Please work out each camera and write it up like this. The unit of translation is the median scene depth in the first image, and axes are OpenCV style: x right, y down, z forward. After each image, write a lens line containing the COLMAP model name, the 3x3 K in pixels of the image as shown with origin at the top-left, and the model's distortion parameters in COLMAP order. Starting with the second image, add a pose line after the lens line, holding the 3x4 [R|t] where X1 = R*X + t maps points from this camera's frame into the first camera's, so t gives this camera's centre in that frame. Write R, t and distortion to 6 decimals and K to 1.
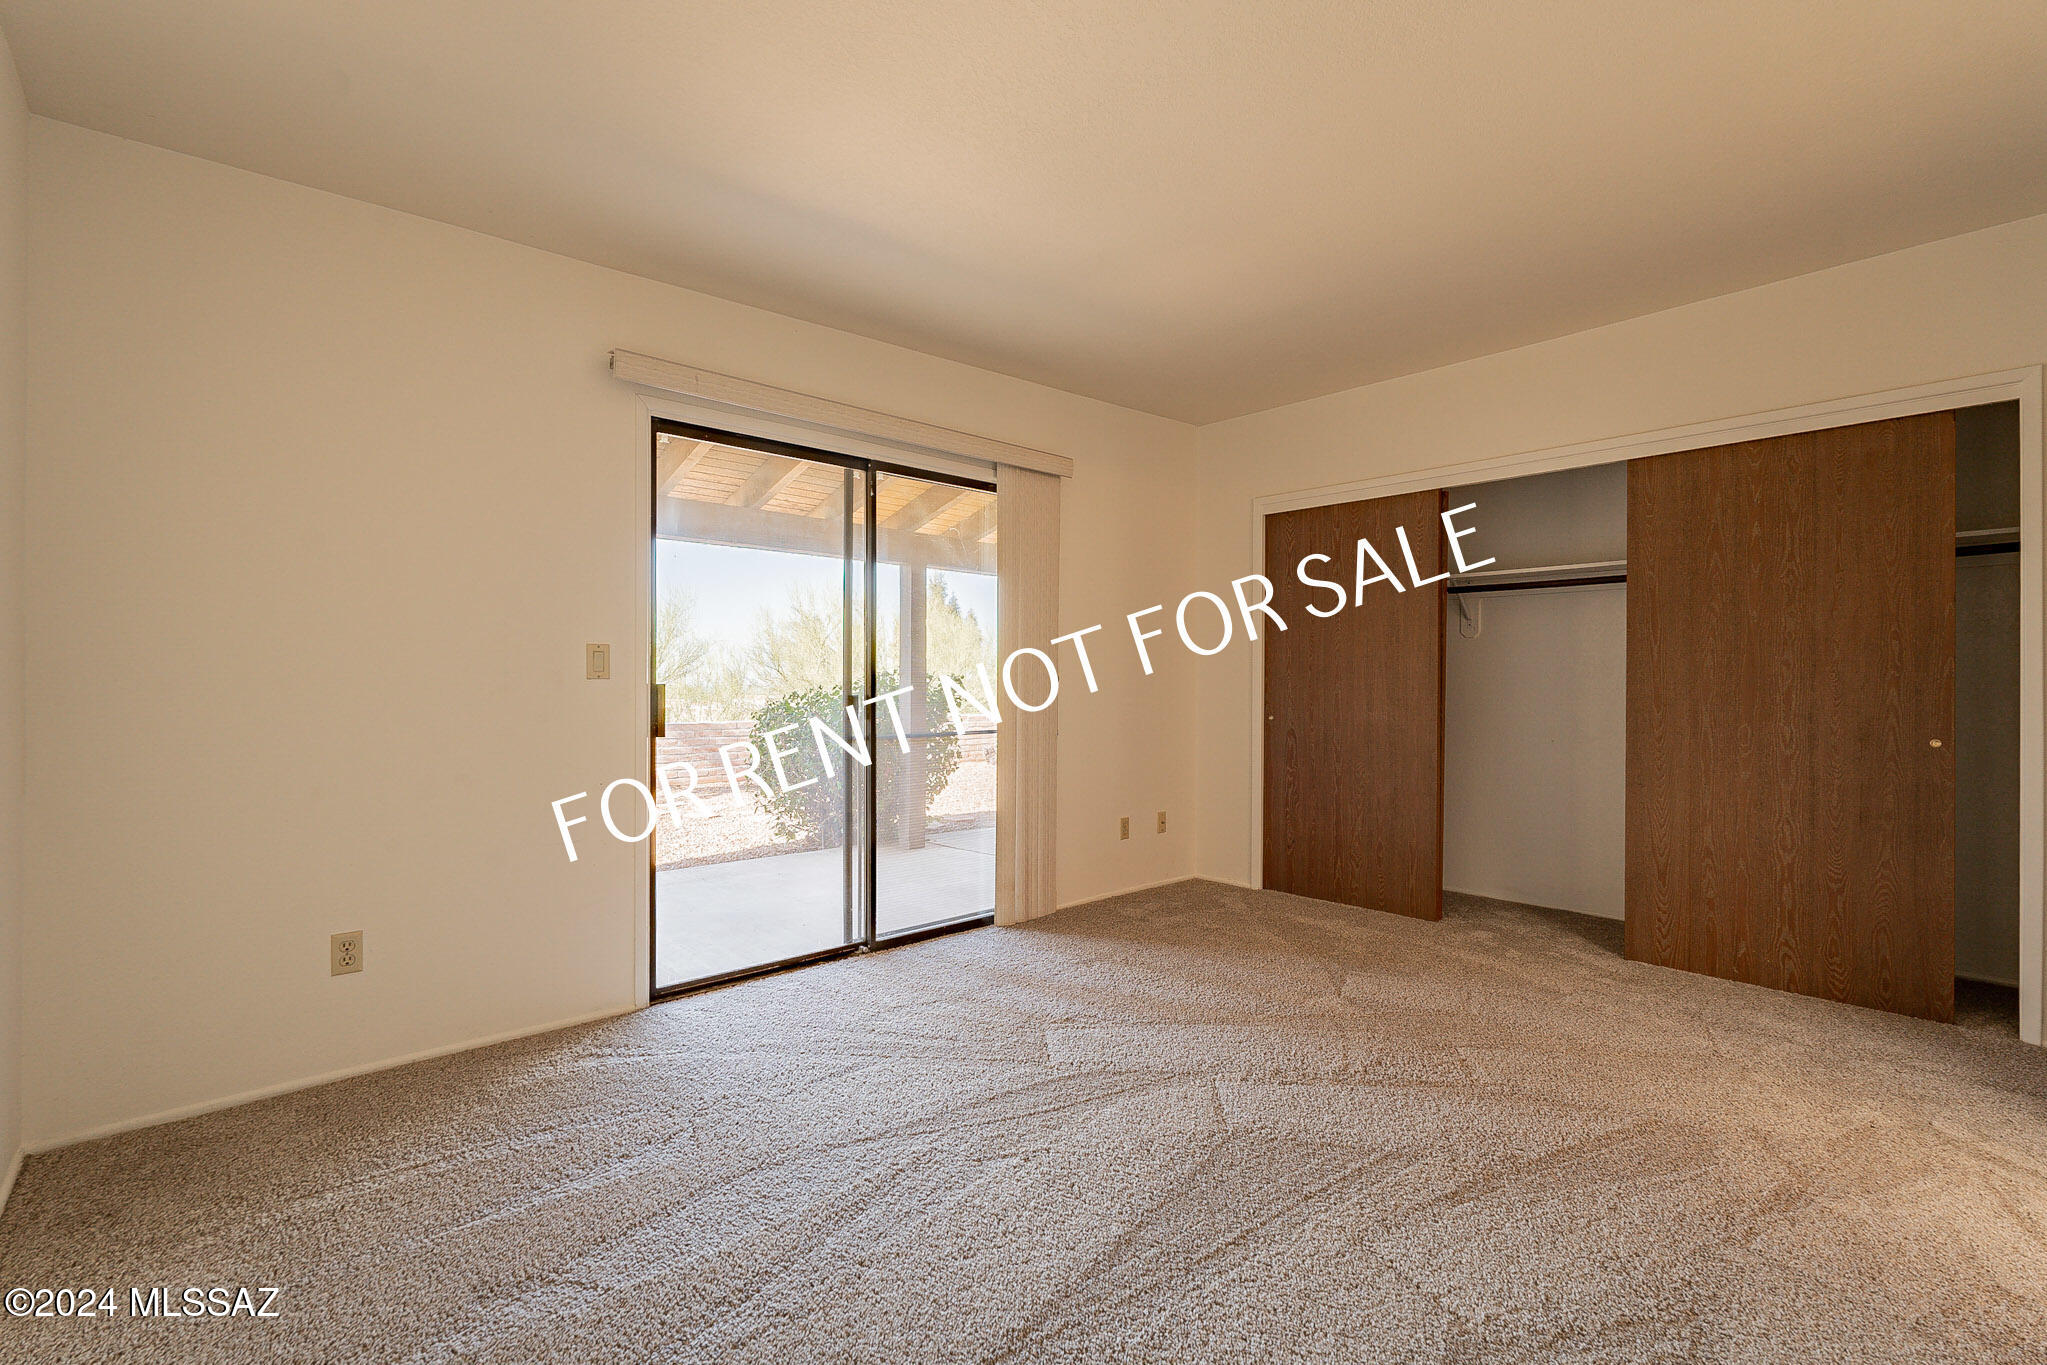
lens RADIAL K [[898.8, 0, 1023.3], [0, 898.8, 685.0], [0, 0, 1]] dist [0.000550, 0.000380]
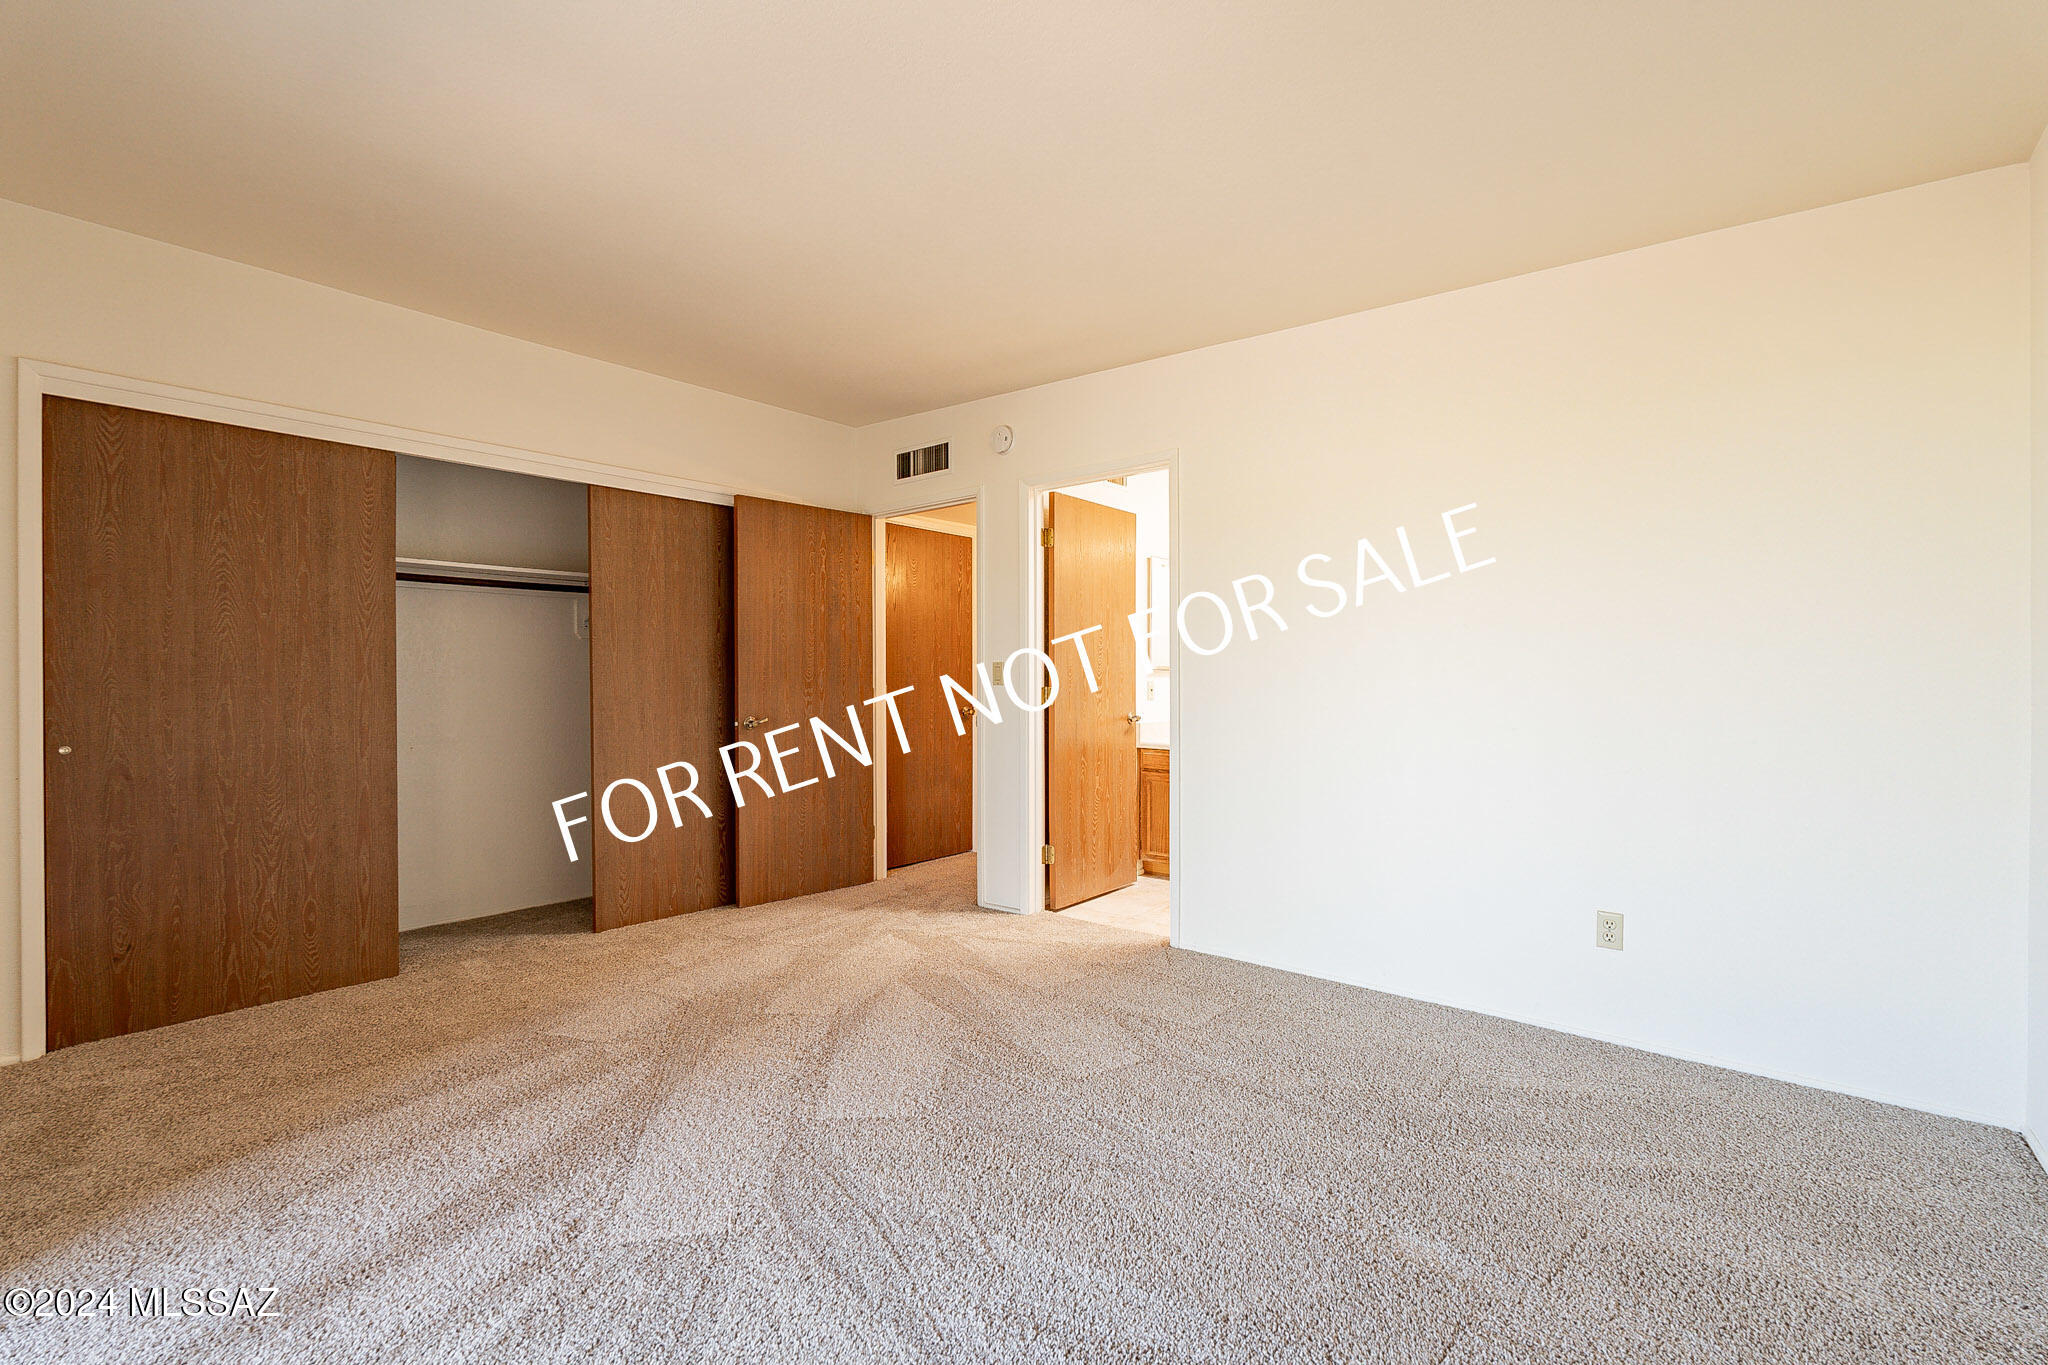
lens RADIAL K [[899.2, 0, 1022.1], [0, 899.2, 680.7], [0, 0, 1]] dist [0.000550, 0.000380]
pose [[-0.122777, -0.009066, 0.992393, -0.513291], [0.002923, 0.999951, 0.009497, -0.016895], [-0.992430, 0.004067, -0.122745, 0.626186]]
